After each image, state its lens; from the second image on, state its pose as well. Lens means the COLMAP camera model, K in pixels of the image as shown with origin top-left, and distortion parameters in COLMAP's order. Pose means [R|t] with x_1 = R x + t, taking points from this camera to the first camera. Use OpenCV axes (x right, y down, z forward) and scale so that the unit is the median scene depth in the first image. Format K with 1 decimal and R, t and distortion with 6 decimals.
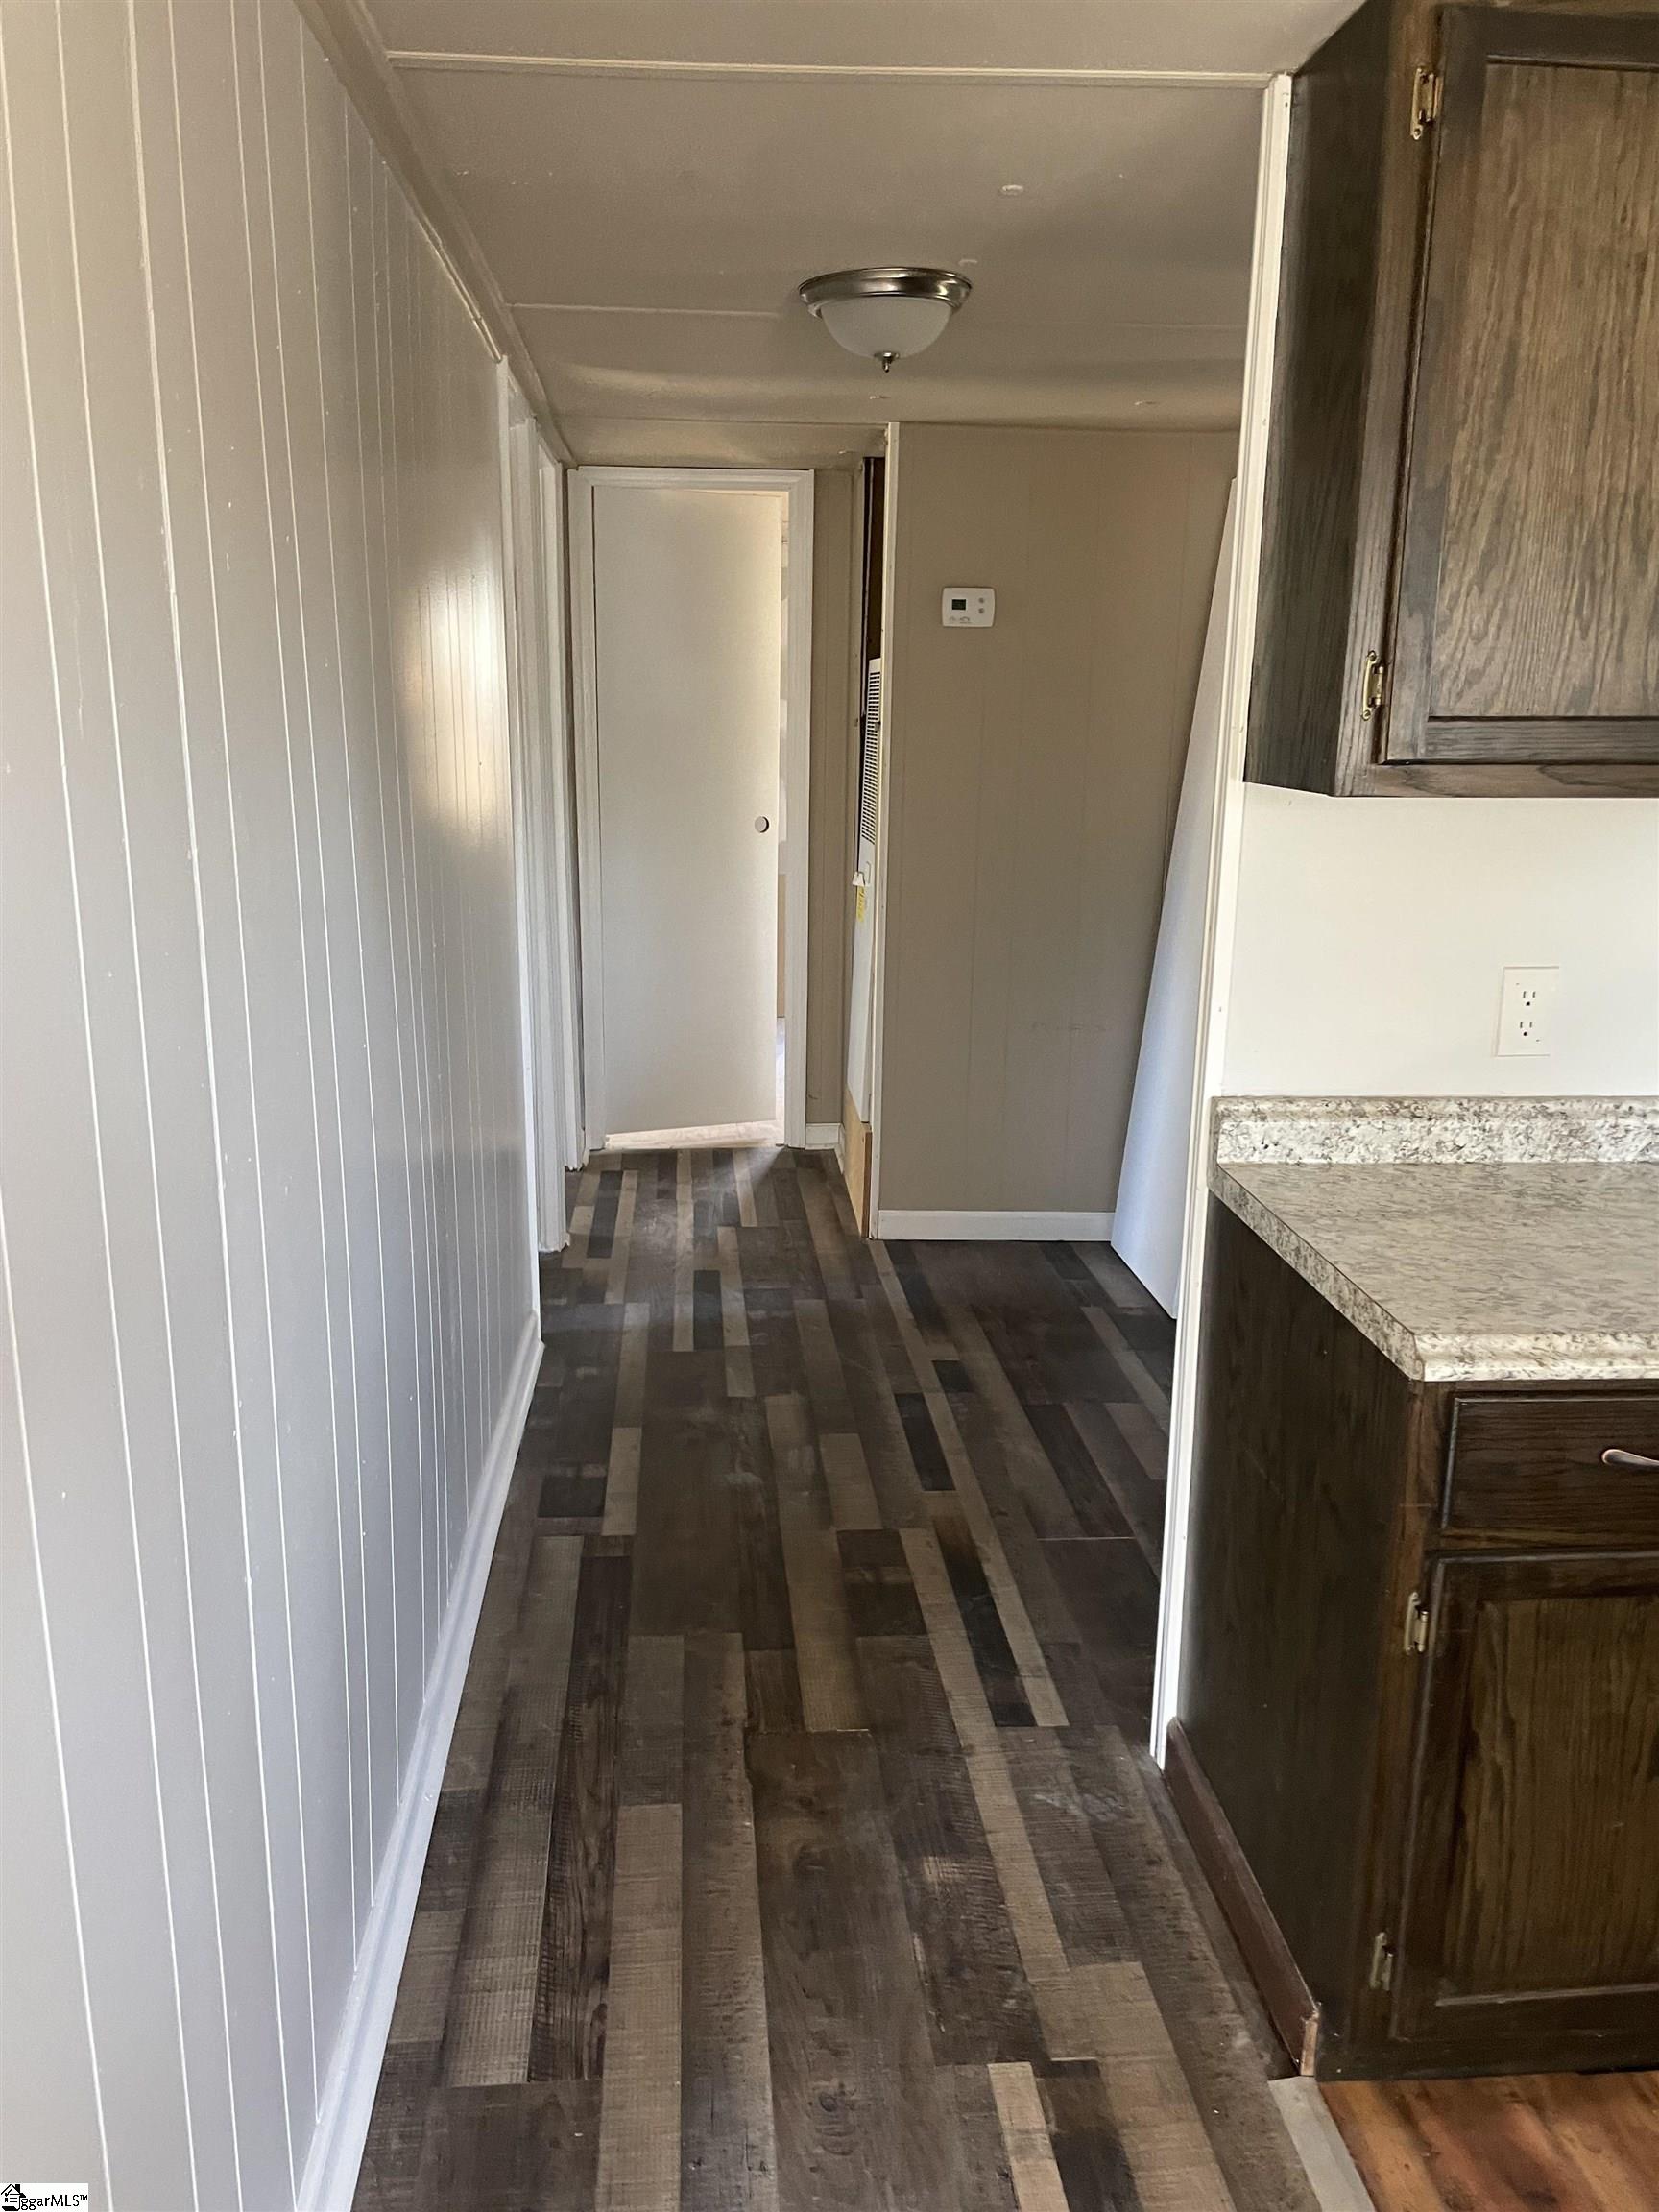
lens RADIAL K [[1678.4, 0, 829.5], [0, 1678.4, 1106.0], [0, 0, 1]] dist [0.081955, -0.113978]
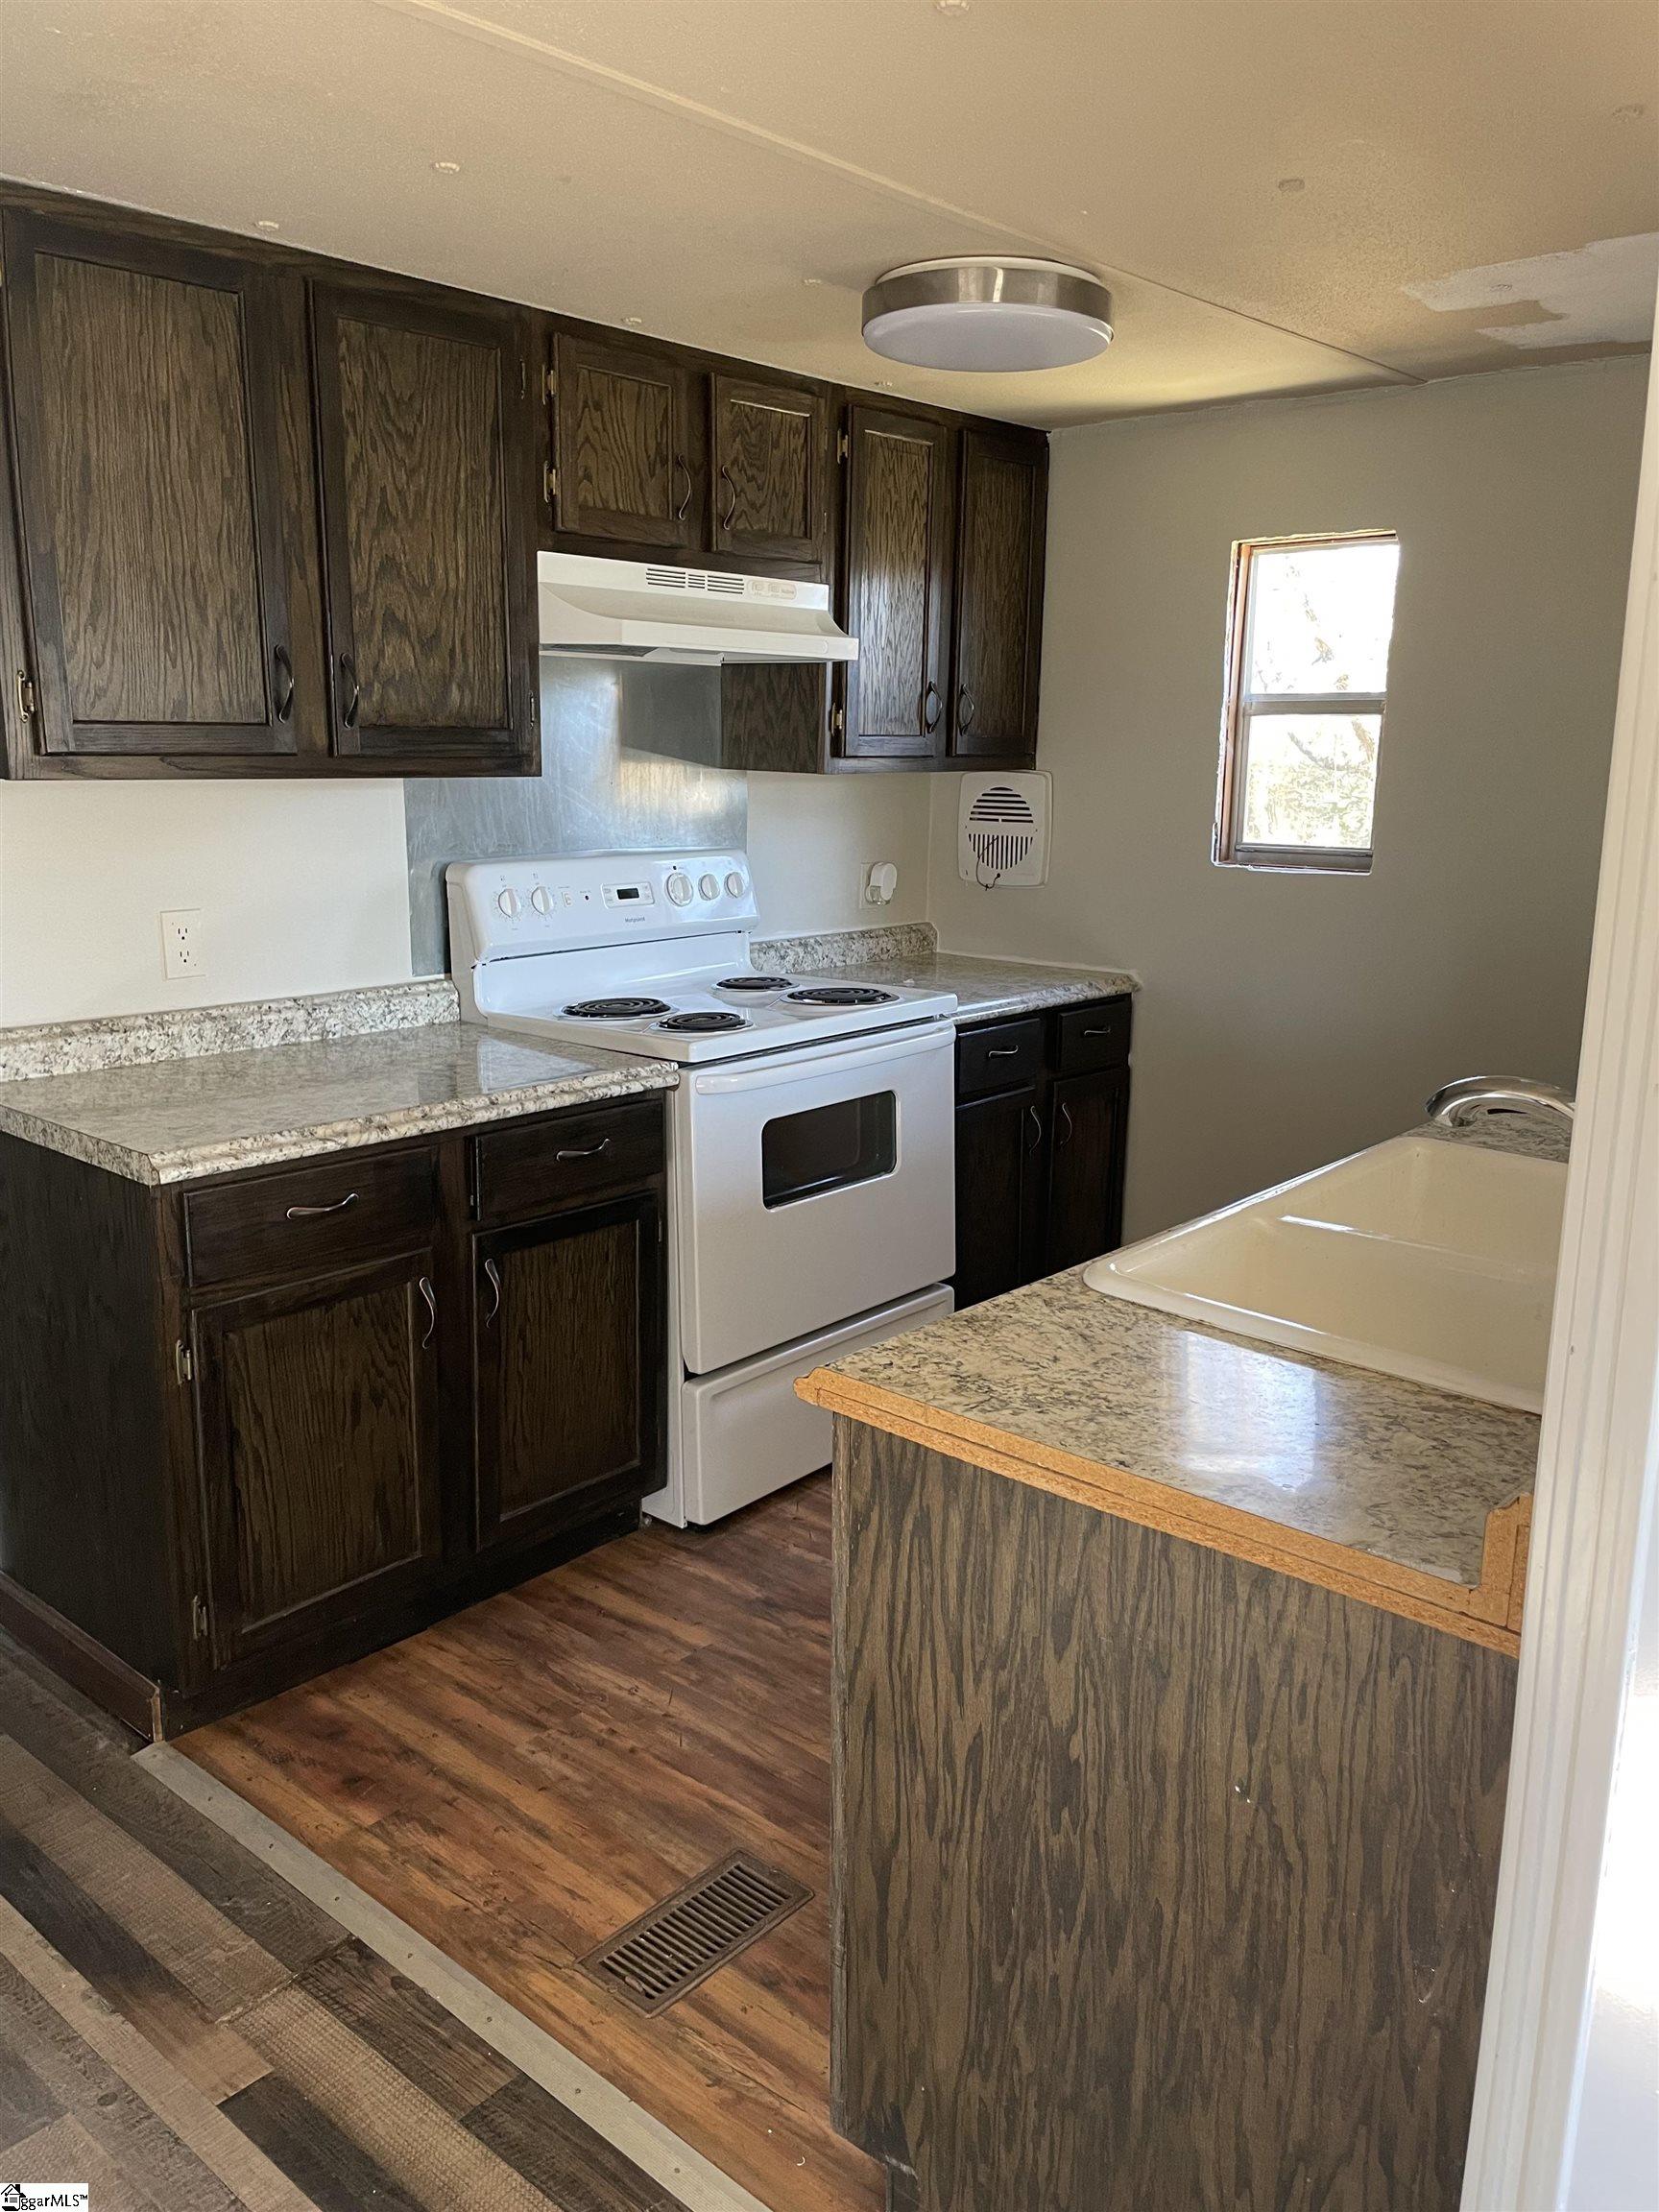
lens RADIAL K [[1678.4, 0, 829.5], [0, 1678.4, 1106.0], [0, 0, 1]] dist [0.081955, -0.113978]
pose [[0.720084, -0.149756, 0.677534, -0.183383], [0.157826, 0.986188, 0.050240, 0.104616], [-0.675700, 0.070755, 0.733774, -0.395312]]
